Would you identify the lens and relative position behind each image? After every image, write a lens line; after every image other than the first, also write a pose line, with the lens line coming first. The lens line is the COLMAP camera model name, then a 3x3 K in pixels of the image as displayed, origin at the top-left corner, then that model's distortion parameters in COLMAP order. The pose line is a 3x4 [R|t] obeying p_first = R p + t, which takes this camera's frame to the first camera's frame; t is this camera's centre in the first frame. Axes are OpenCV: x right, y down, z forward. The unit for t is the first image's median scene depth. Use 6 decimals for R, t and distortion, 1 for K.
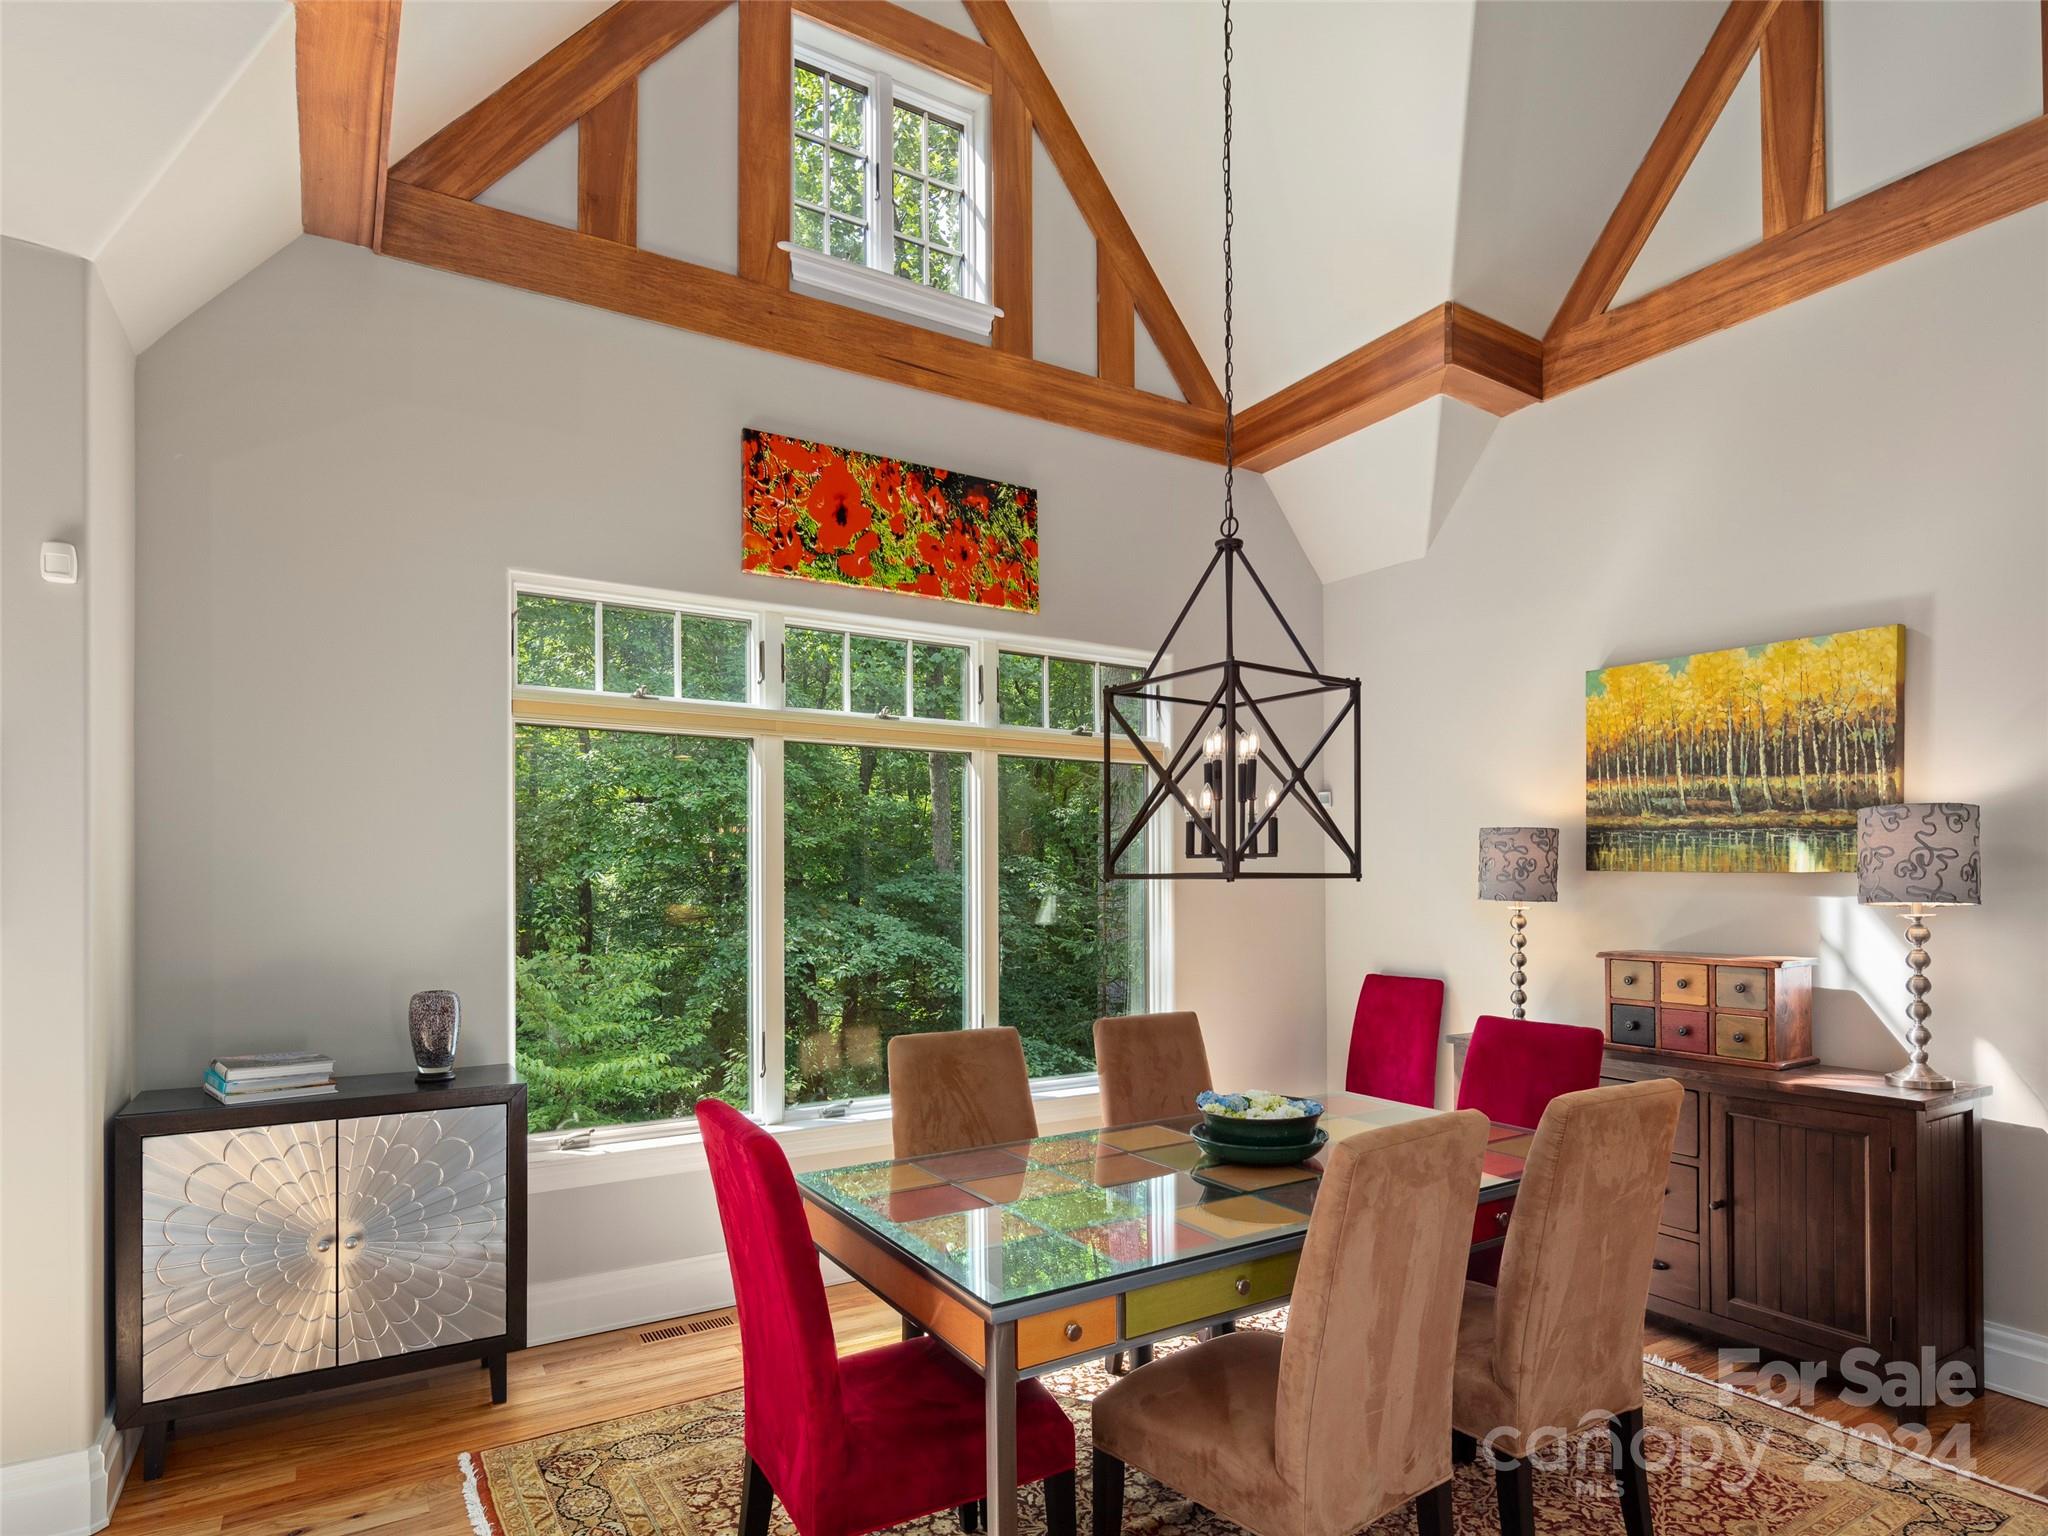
lens RADIAL K [[1122.1, 0, 1045.7], [0, 1122.1, 880.0], [0, 0, 1]] dist [0.014319, -0.009054]
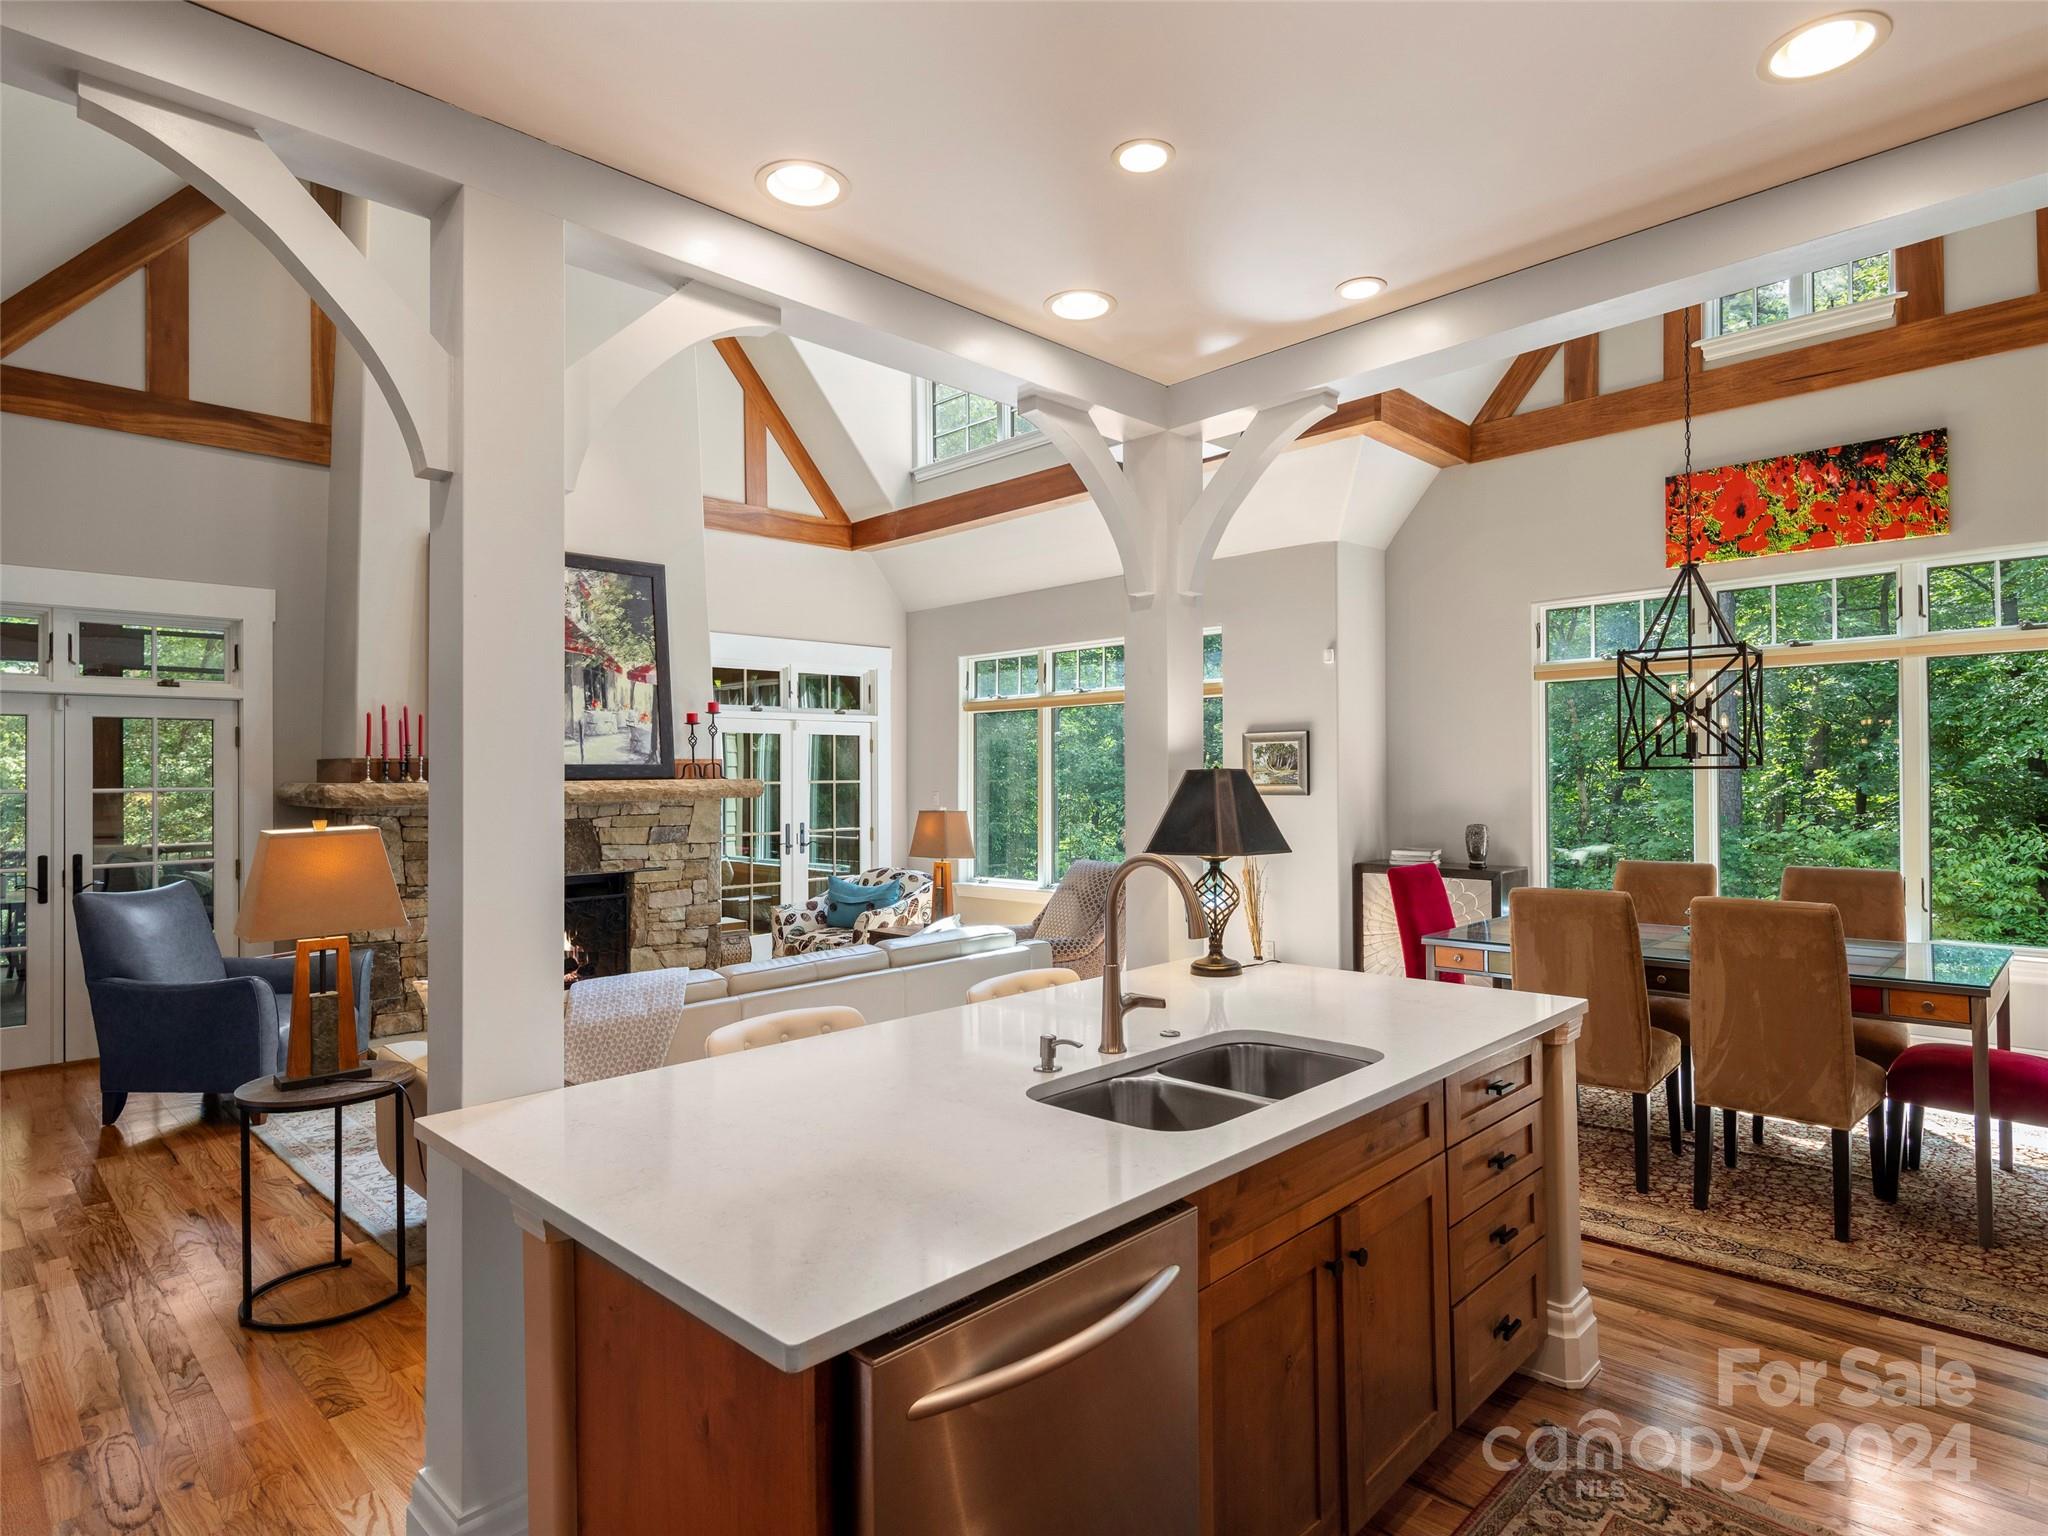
lens RADIAL K [[1122.1, 0, 1043.4], [0, 1122.1, 761.7], [0, 0, 1]] dist [0.014319, -0.009054]
pose [[0.236827, -0.010132, -0.971499, 1.004492], [0.013616, 0.999882, -0.007109, -0.008603], [0.971456, -0.011544, 0.236937, -0.203668]]
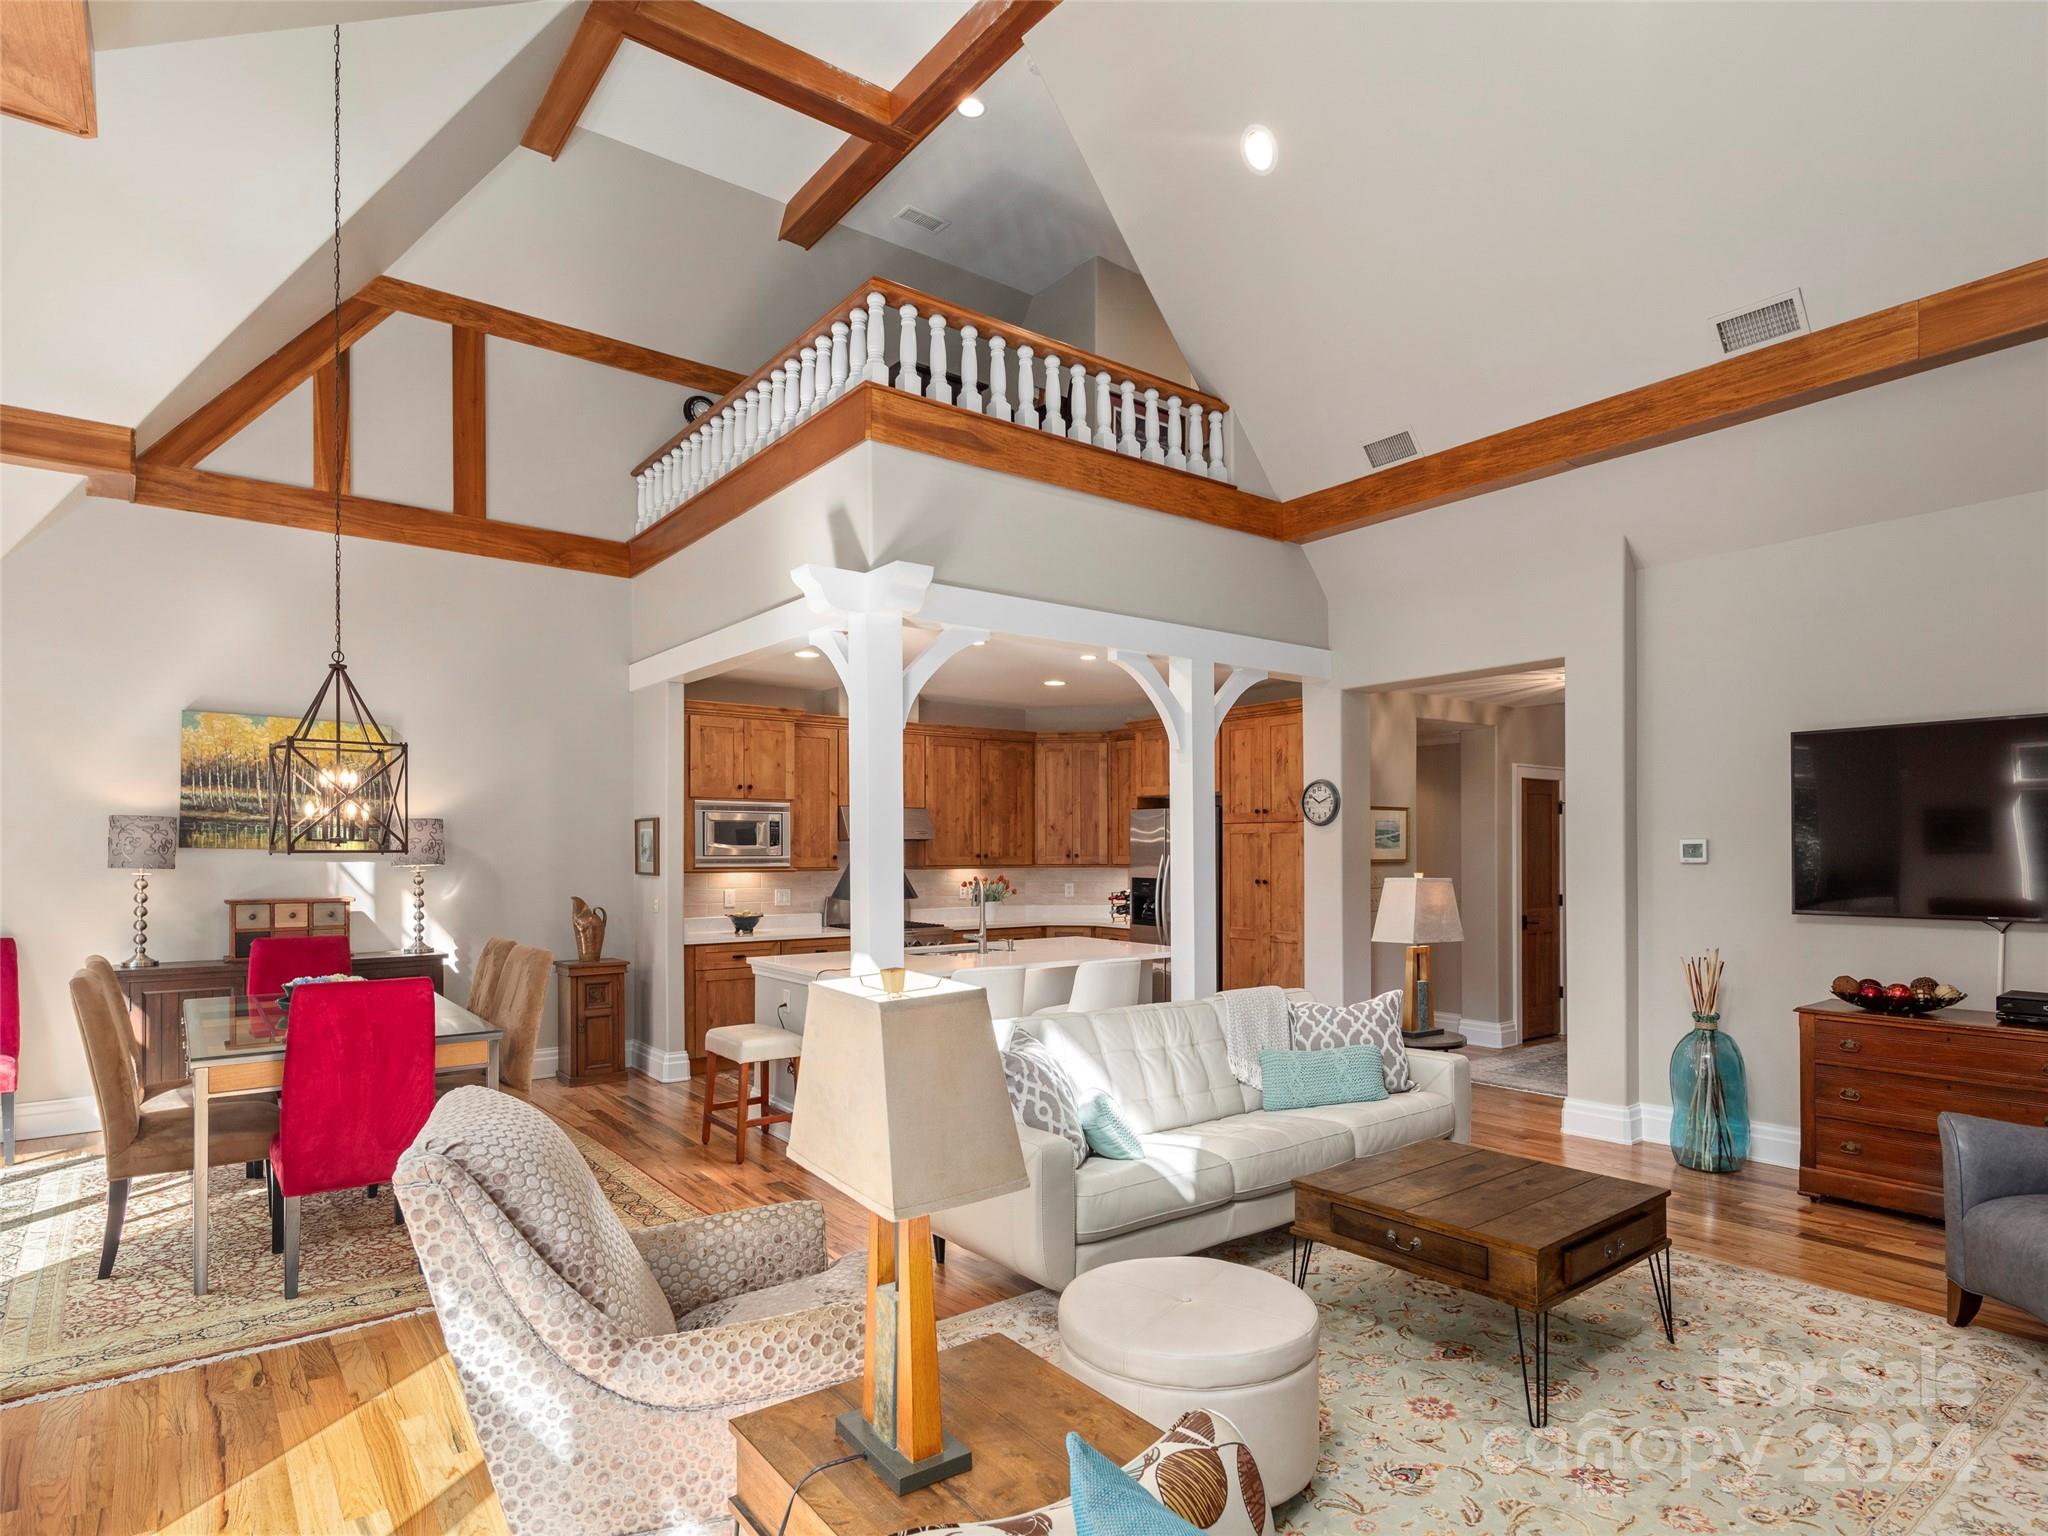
lens RADIAL K [[1122.1, 0, 1045.3], [0, 1122.1, 841.7], [0, 0, 1]] dist [0.014319, -0.009054]
pose [[-0.103507, 0.011969, 0.994557, -1.143931], [-0.000598, 0.999927, -0.012096, 0.001252], [-0.994629, -0.001847, -0.103492, 0.045903]]
